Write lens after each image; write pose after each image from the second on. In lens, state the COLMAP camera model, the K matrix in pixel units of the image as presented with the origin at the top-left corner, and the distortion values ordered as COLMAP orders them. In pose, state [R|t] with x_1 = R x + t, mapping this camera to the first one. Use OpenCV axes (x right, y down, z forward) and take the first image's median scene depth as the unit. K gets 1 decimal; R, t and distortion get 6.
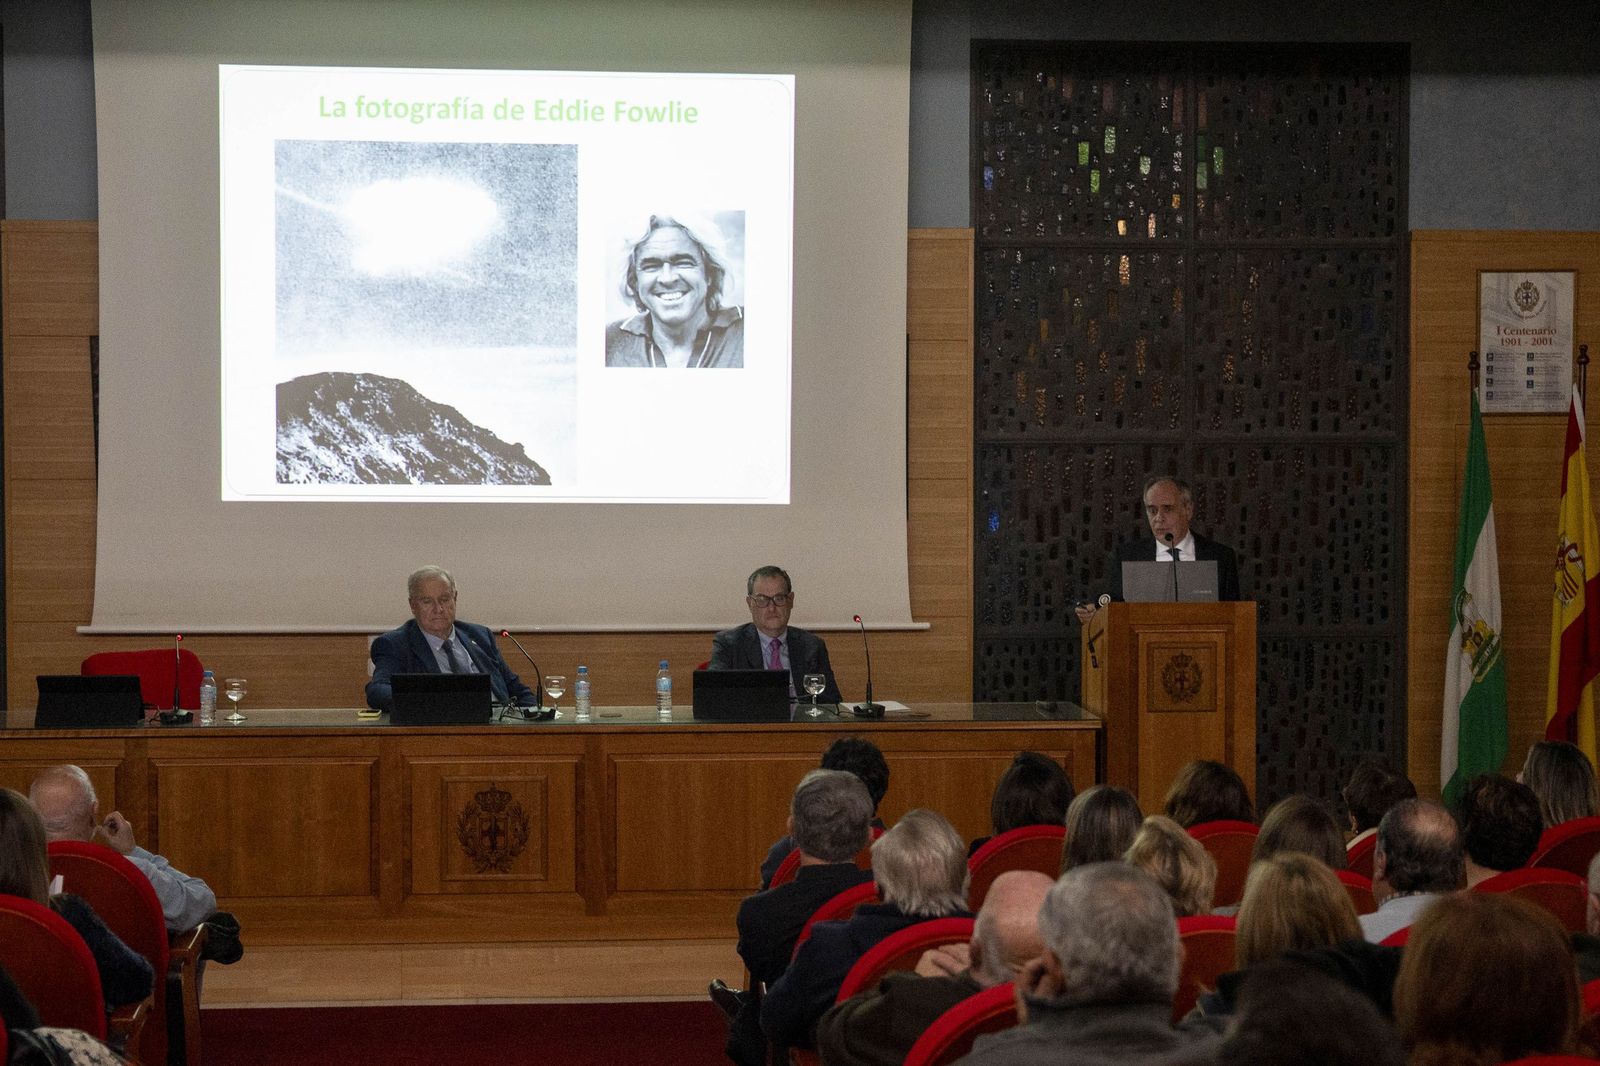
lens RADIAL K [[1802.3, 0, 802.0], [0, 1802.3, 578.4], [0, 0, 1]] dist [0.006744, 0.033718]
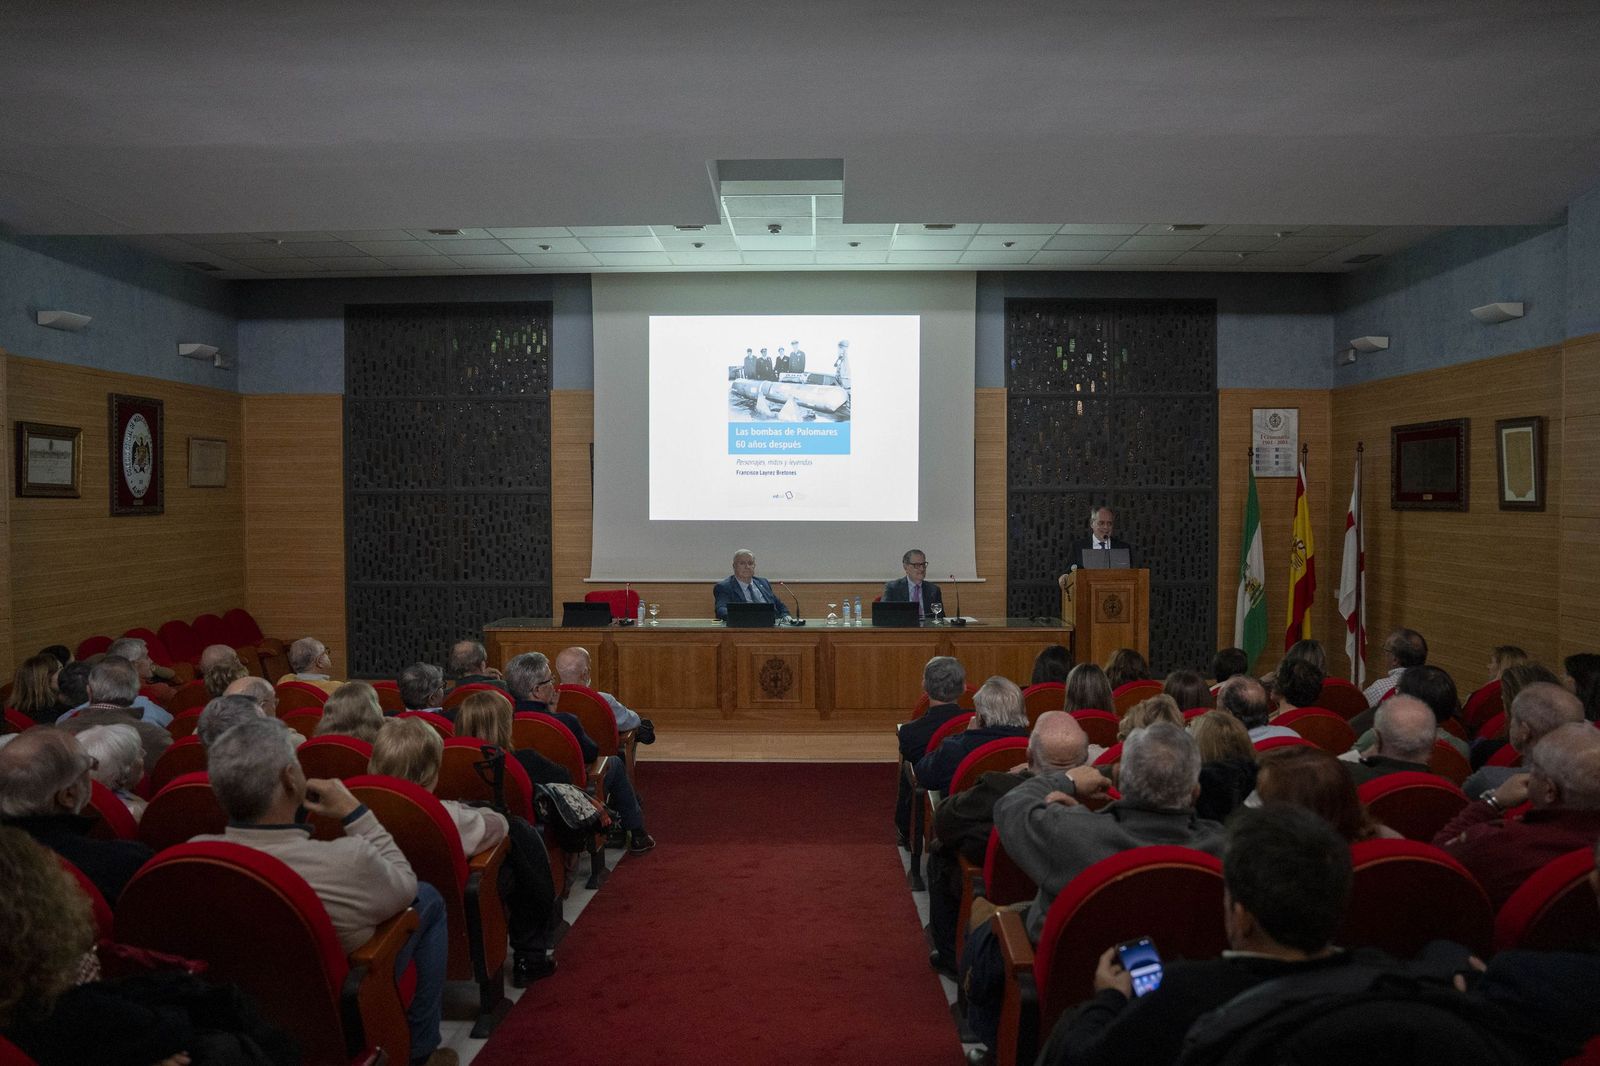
lens RADIAL K [[1489.3, 0, 800.0], [0, 1489.3, 533.0], [0, 0, 1]] dist [-0.087709, 0.022441]
pose [[0.992302, -0.000681, -0.123839, 0.070360], [0.000007, 0.999985, -0.005441, -0.018278], [0.123841, 0.005398, 0.992287, -0.716292]]
